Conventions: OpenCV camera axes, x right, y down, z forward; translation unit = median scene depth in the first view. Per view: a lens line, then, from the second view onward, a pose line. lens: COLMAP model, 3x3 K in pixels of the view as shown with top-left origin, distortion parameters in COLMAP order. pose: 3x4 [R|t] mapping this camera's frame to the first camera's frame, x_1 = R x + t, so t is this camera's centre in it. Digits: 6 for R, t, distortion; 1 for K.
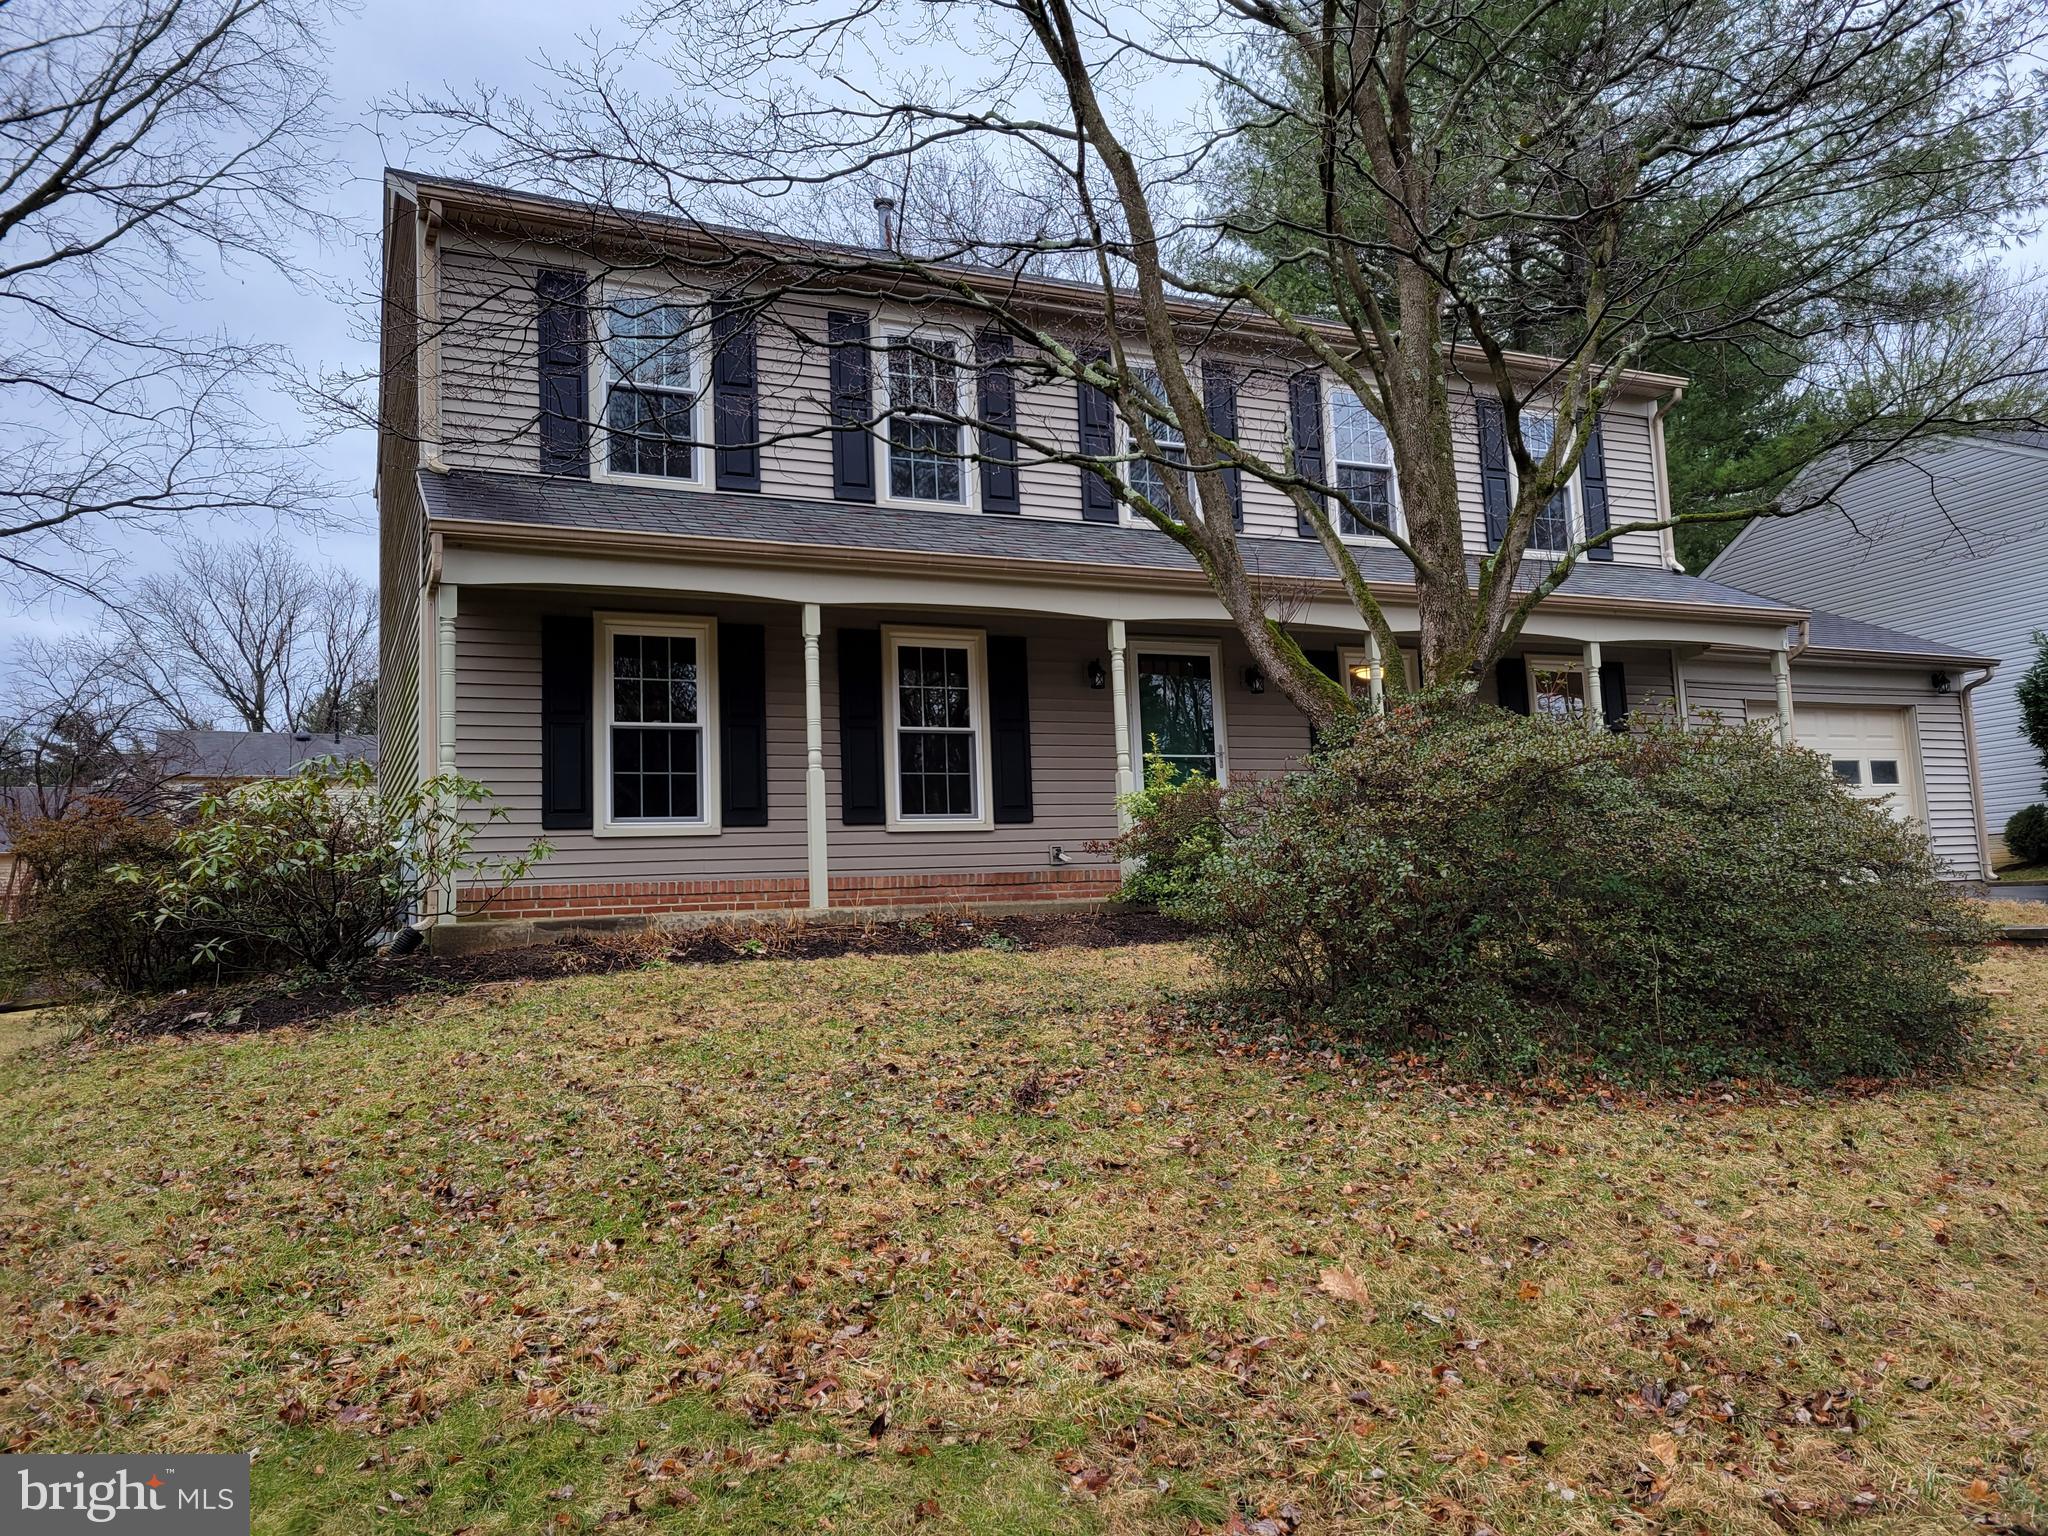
lens RADIAL K [[1538.4, 0, 1080.5], [0, 1538.4, 770.6], [0, 0, 1]] dist [0.055910, -0.046822]
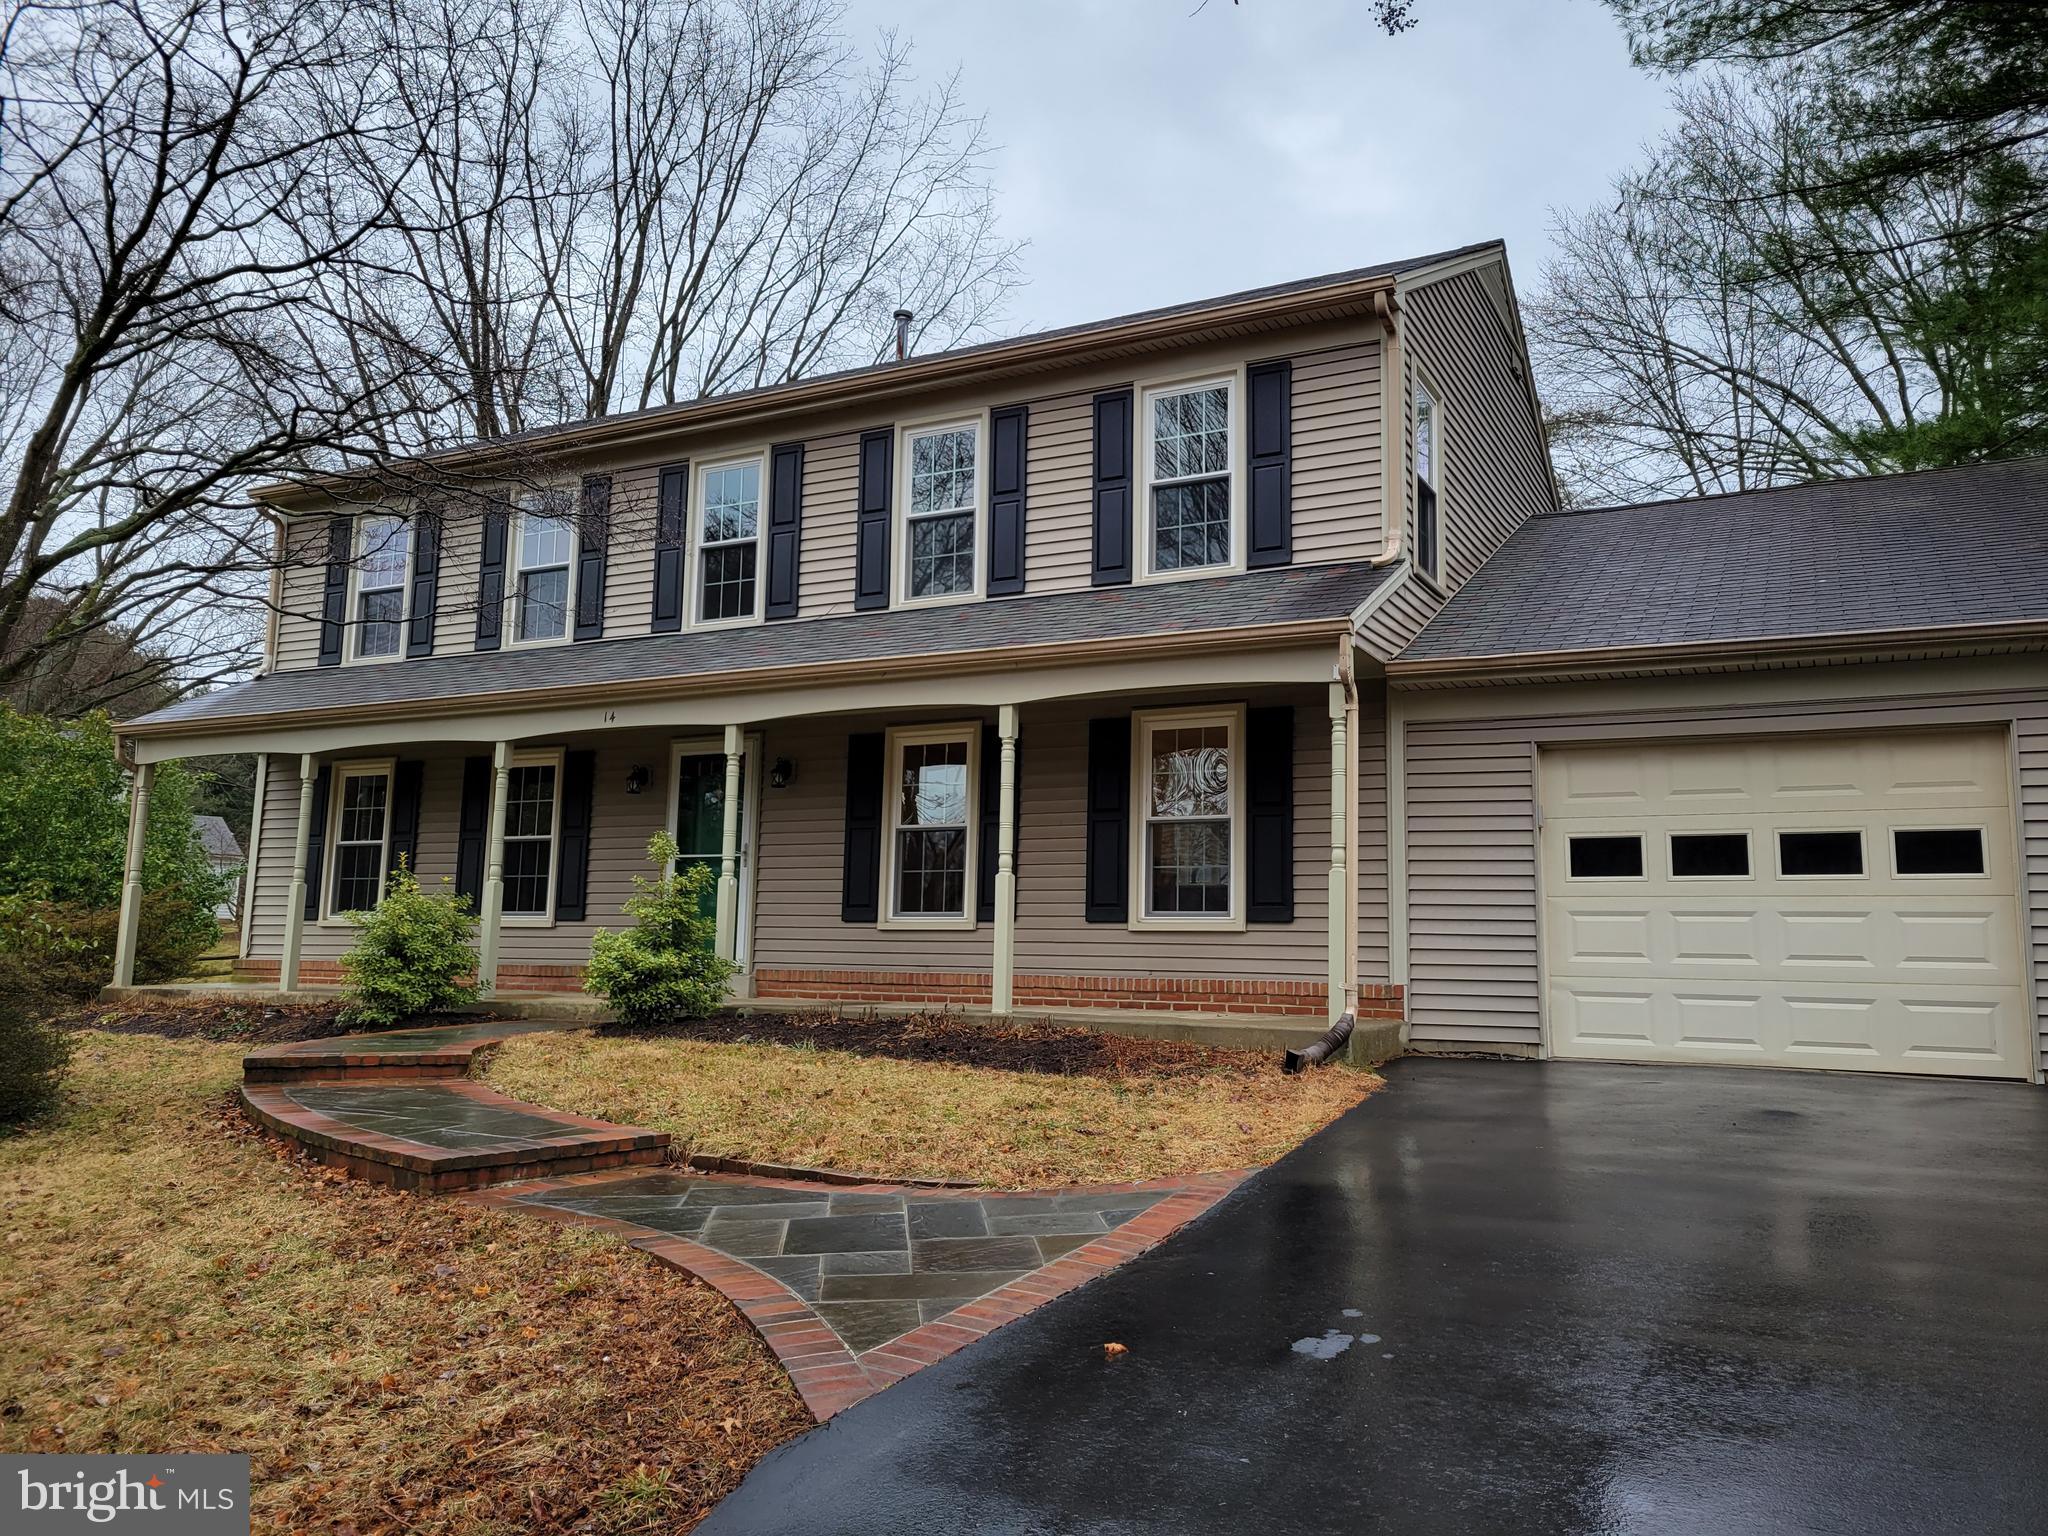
lens RADIAL K [[1754.5, 0, 1024.0], [0, 1754.5, 768.0], [0, 0, 1]] dist [0.073909, 0.000352]
pose [[0.550019, -0.058047, -0.833132, 0.752870], [0.018099, 0.998176, -0.057597, 0.001650], [0.834956, 0.016601, 0.550066, 0.367820]]
